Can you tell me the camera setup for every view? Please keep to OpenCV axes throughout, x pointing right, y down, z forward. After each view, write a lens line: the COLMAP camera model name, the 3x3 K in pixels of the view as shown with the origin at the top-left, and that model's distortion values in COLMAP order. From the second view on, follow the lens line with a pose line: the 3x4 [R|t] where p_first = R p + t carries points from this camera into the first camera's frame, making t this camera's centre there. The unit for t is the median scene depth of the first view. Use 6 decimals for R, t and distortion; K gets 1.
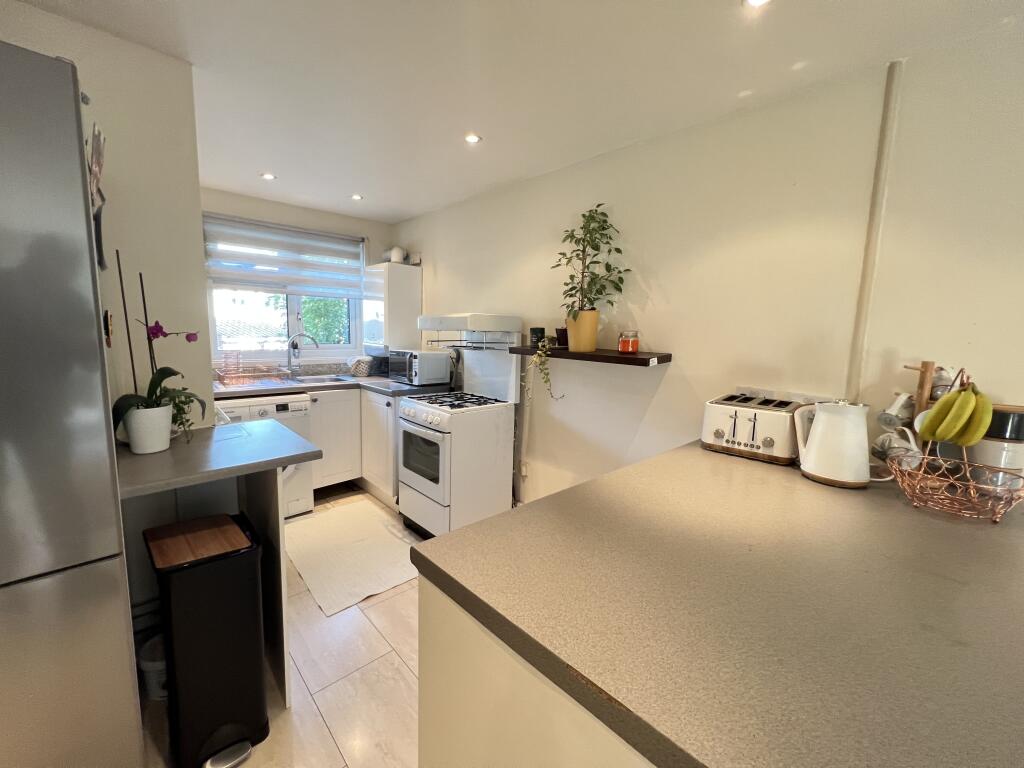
lens RADIAL K [[409.3, 0, 513.3], [0, 409.3, 378.7], [0, 0, 1]] dist [0.003839, 0.000508]
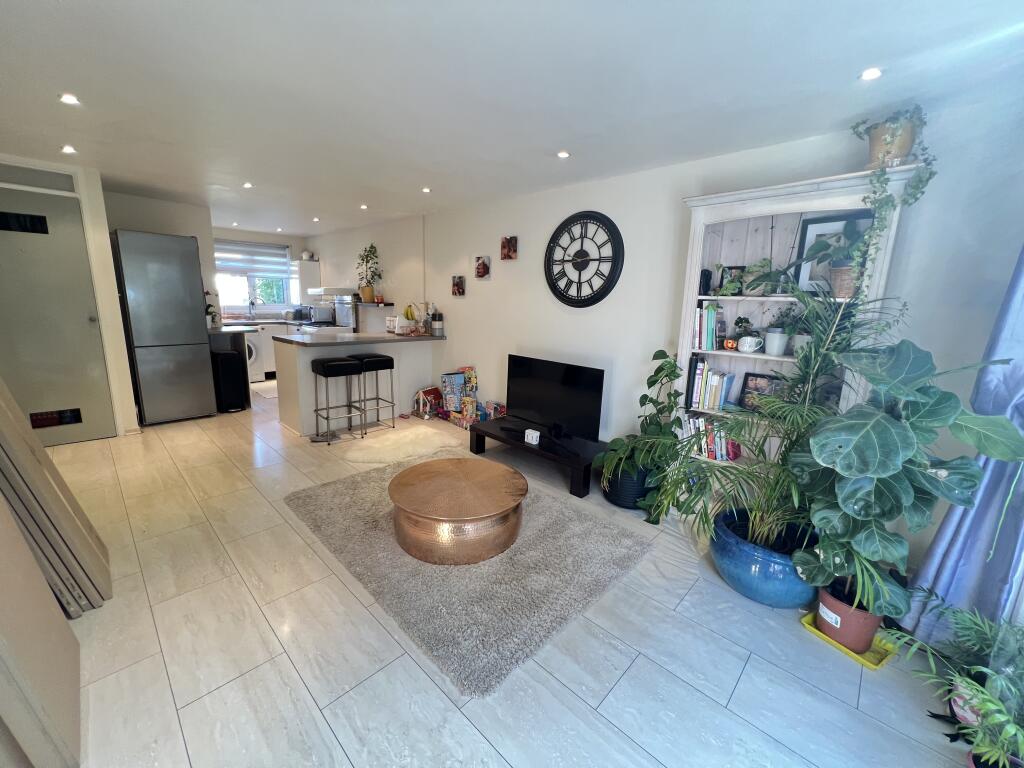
lens RADIAL K [[409.3, 0, 512.9], [0, 409.3, 380.3], [0, 0, 1]] dist [0.003839, 0.000508]
pose [[0.998576, -0.012954, 0.051750, 0.981073], [0.009135, 0.997264, 0.073352, 0.248387], [-0.052558, -0.072775, 0.995963, -1.701492]]
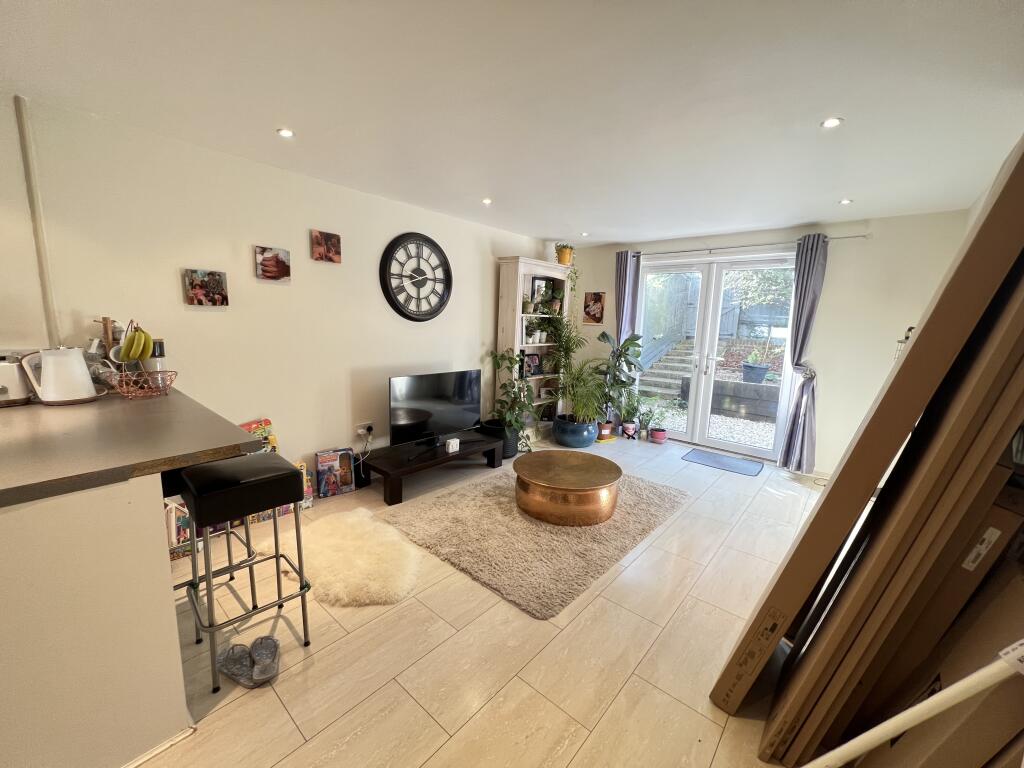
lens RADIAL K [[410.0, 0, 511.6], [0, 410.0, 377.3], [0, 0, 1]] dist [0.002376, 0.000396]
pose [[-0.097370, -0.176608, 0.979453, -0.487013], [0.089921, 0.978543, 0.185384, 0.020801], [-0.991178, 0.106124, -0.079400, -0.269447]]
